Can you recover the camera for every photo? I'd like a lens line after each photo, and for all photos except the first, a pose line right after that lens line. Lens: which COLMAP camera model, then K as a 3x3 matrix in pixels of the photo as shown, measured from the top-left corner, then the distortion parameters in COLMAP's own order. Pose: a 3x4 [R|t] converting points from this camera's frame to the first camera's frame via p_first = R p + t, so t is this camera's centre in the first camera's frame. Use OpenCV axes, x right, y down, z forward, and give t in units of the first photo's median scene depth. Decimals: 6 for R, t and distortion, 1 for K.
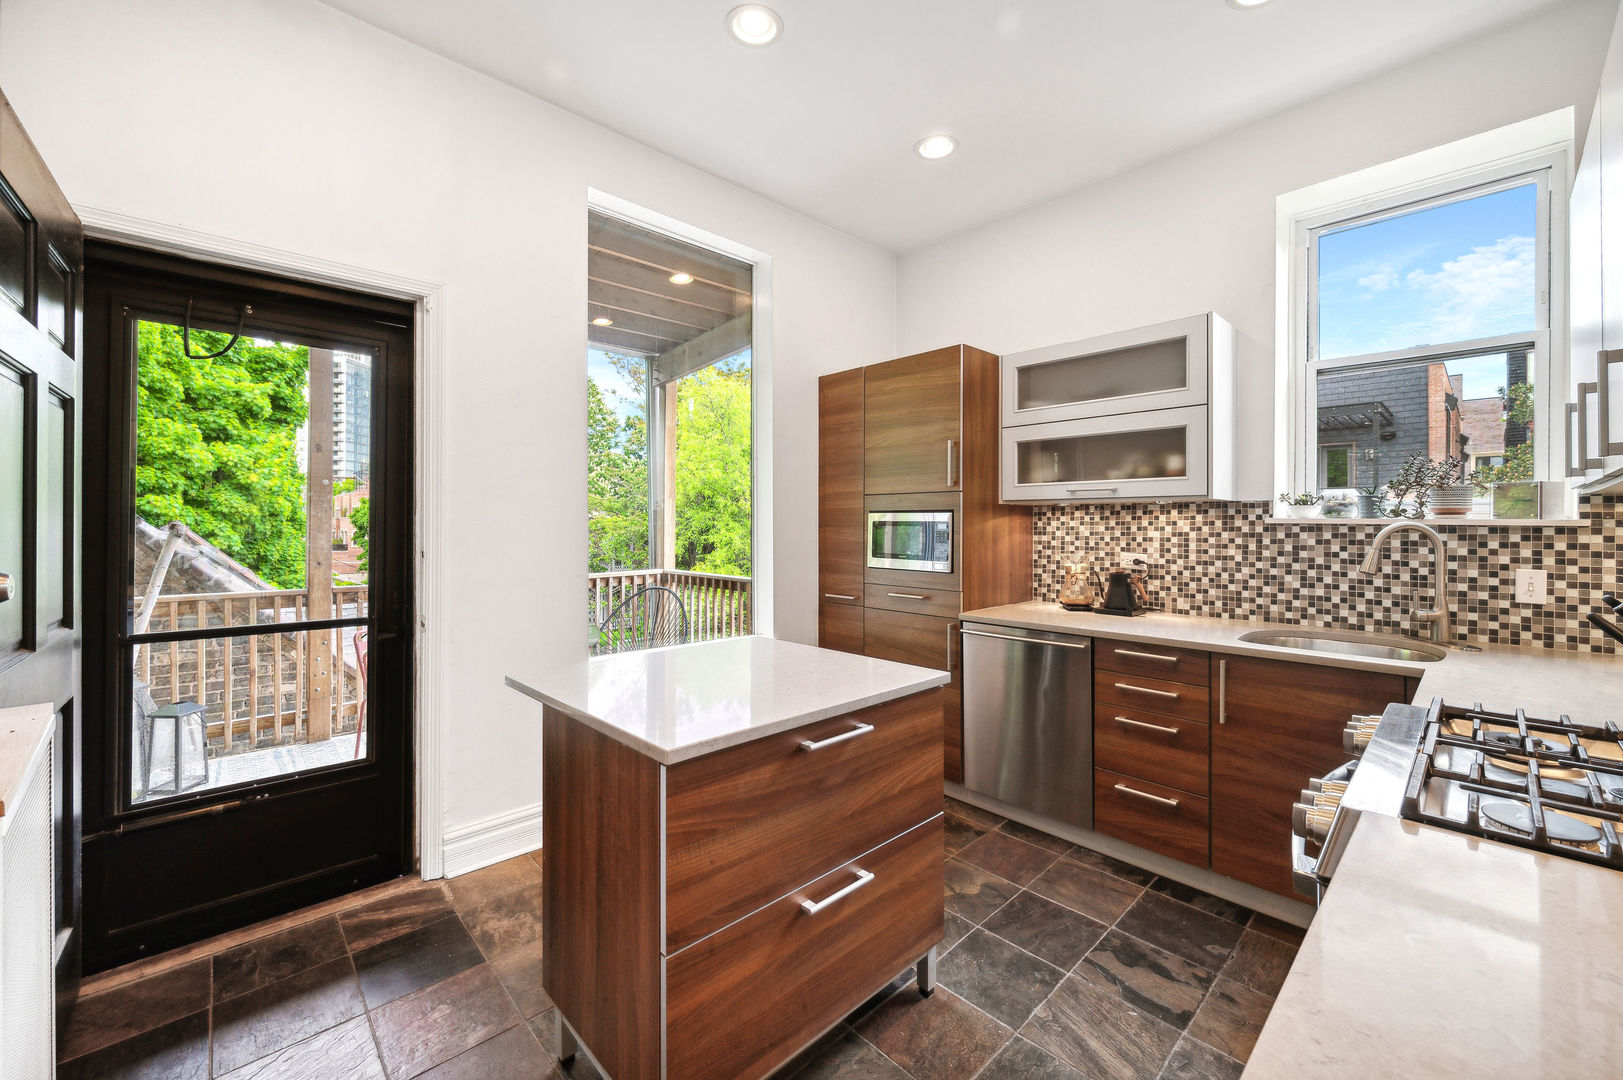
lens RADIAL K [[650.5, 0, 812.5], [0, 650.5, 522.5], [0, 0, 1]] dist [-0.000706, -0.007473]
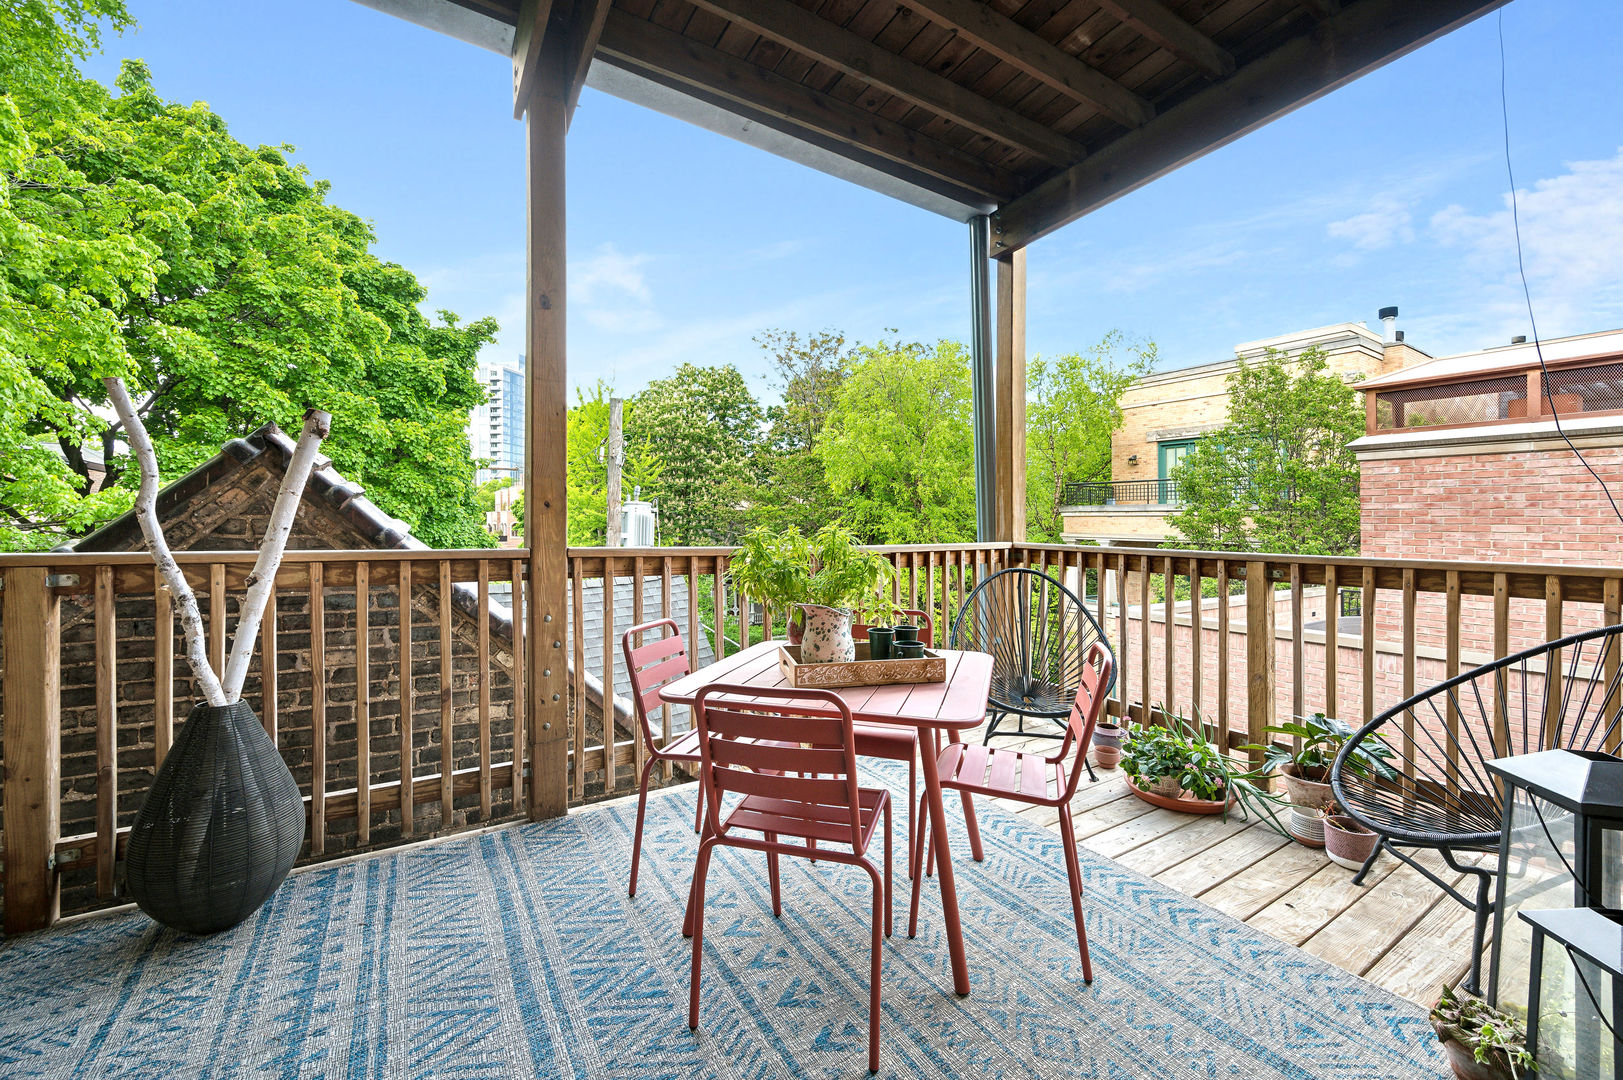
lens RADIAL K [[663.5, 0, 817.0], [0, 663.5, 530.3], [0, 0, 1]] dist [0.000138, -0.000021]
pose [[0.983642, 0.008022, -0.179953, -0.124320], [-0.005365, 0.999869, 0.015243, 0.022256], [0.180052, -0.014028, 0.983557, 0.137478]]
